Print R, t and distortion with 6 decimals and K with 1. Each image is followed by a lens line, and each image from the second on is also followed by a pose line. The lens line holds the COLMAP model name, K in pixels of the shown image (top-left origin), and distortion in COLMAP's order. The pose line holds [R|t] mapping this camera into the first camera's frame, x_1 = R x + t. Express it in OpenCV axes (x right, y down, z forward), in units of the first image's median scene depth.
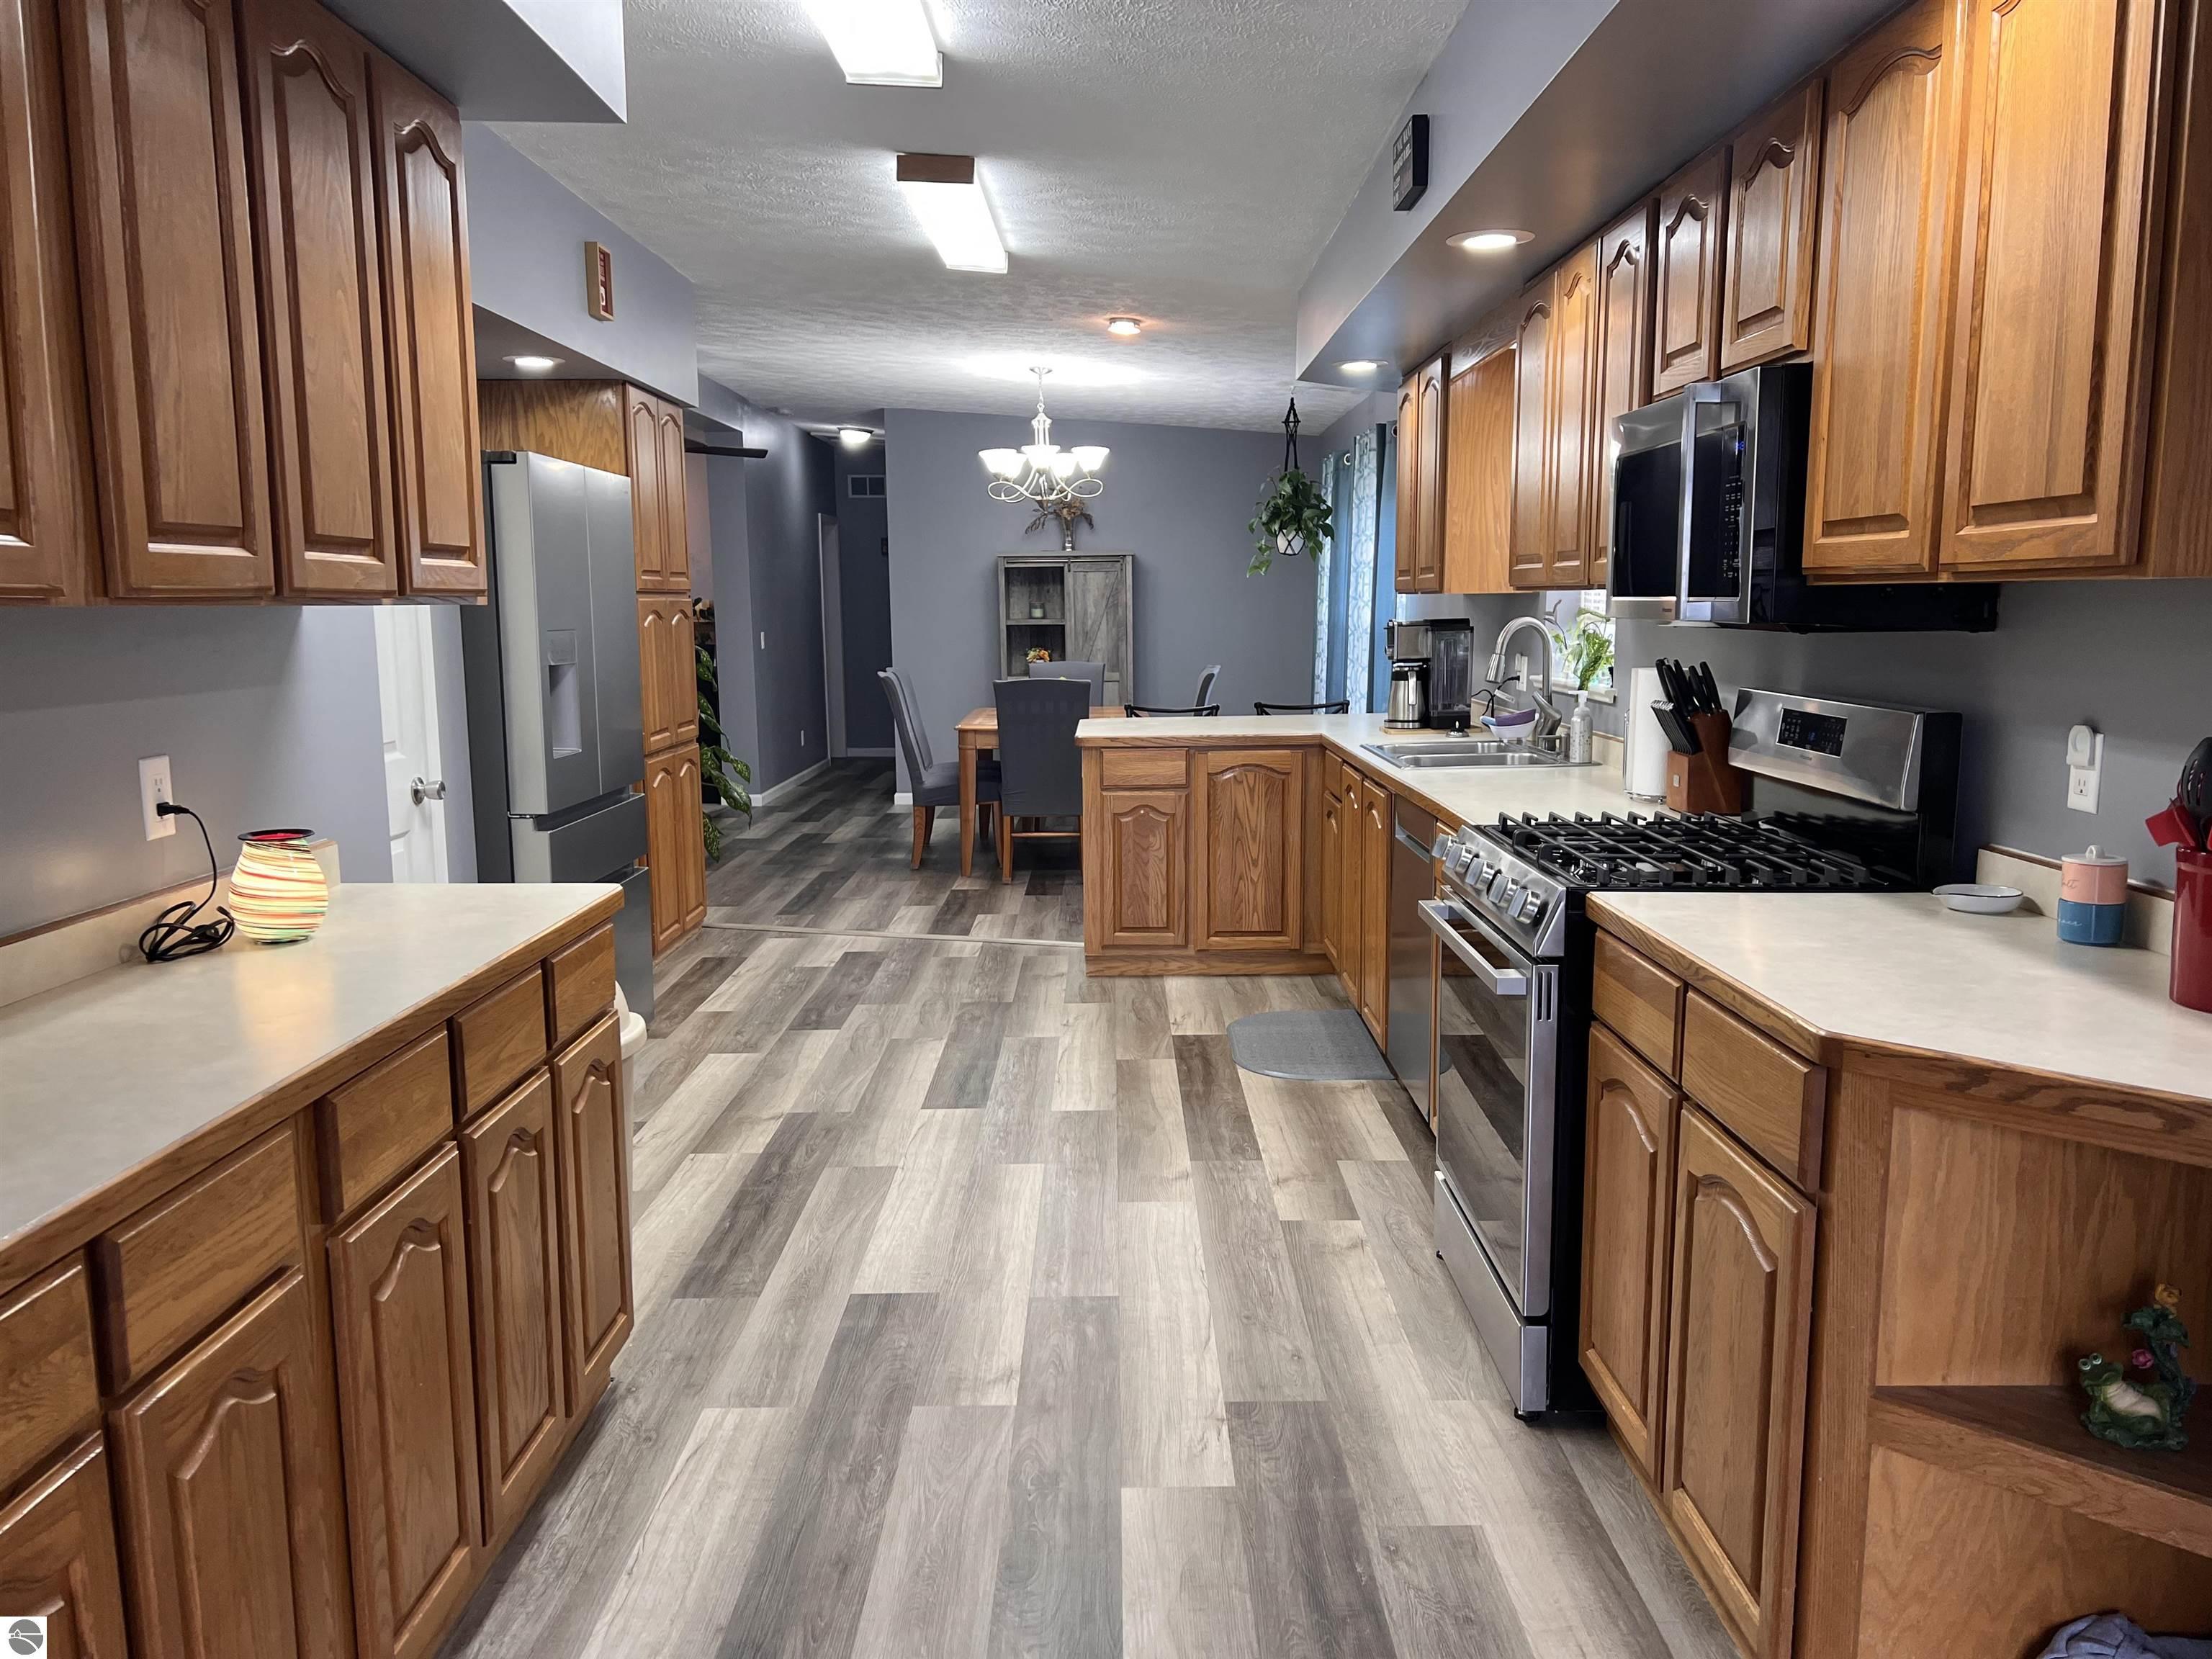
lens RADIAL K [[1701.6, 0, 1106.0], [0, 1701.6, 829.5], [0, 0, 1]] dist [0.195145, -0.216320]
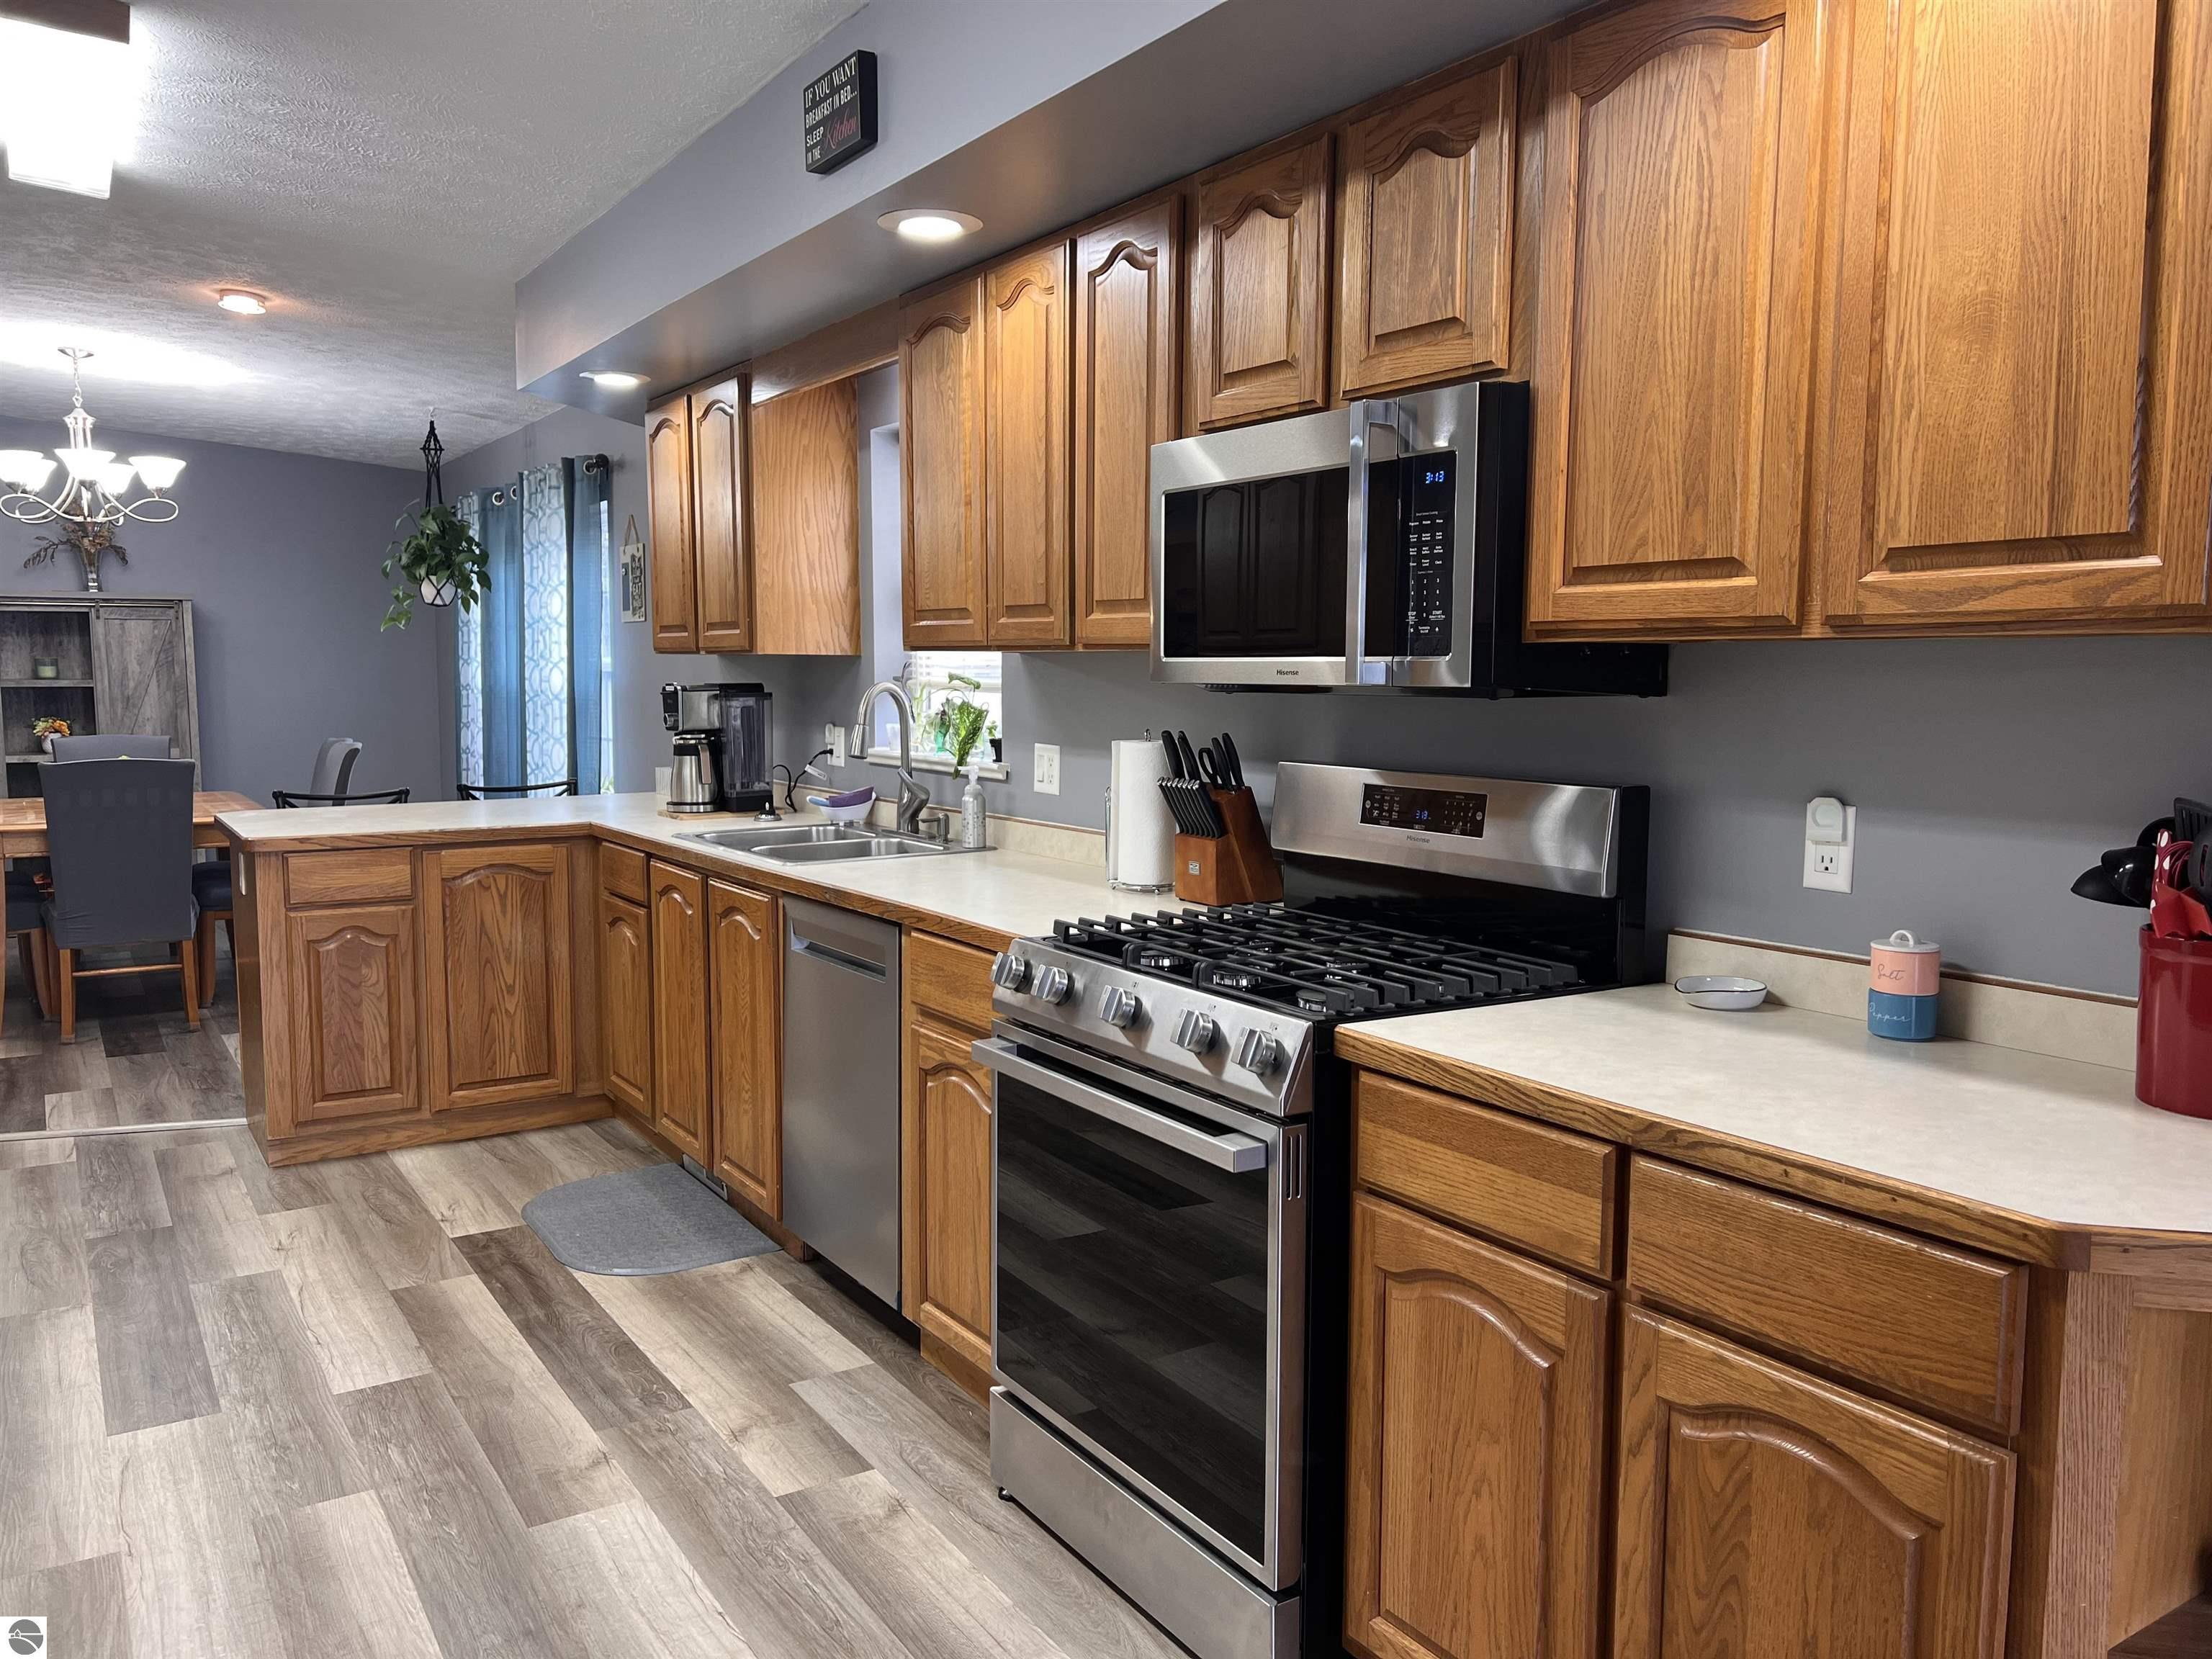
lens RADIAL K [[1690.5, 0, 1122.3], [0, 1690.5, 828.3], [0, 0, 1]] dist [0.051601, -0.051790]
pose [[0.836781, -0.040987, 0.546001, -0.104236], [0.063041, 0.997775, -0.021714, -0.020366], [-0.543896, 0.052590, 0.837503, 0.197071]]
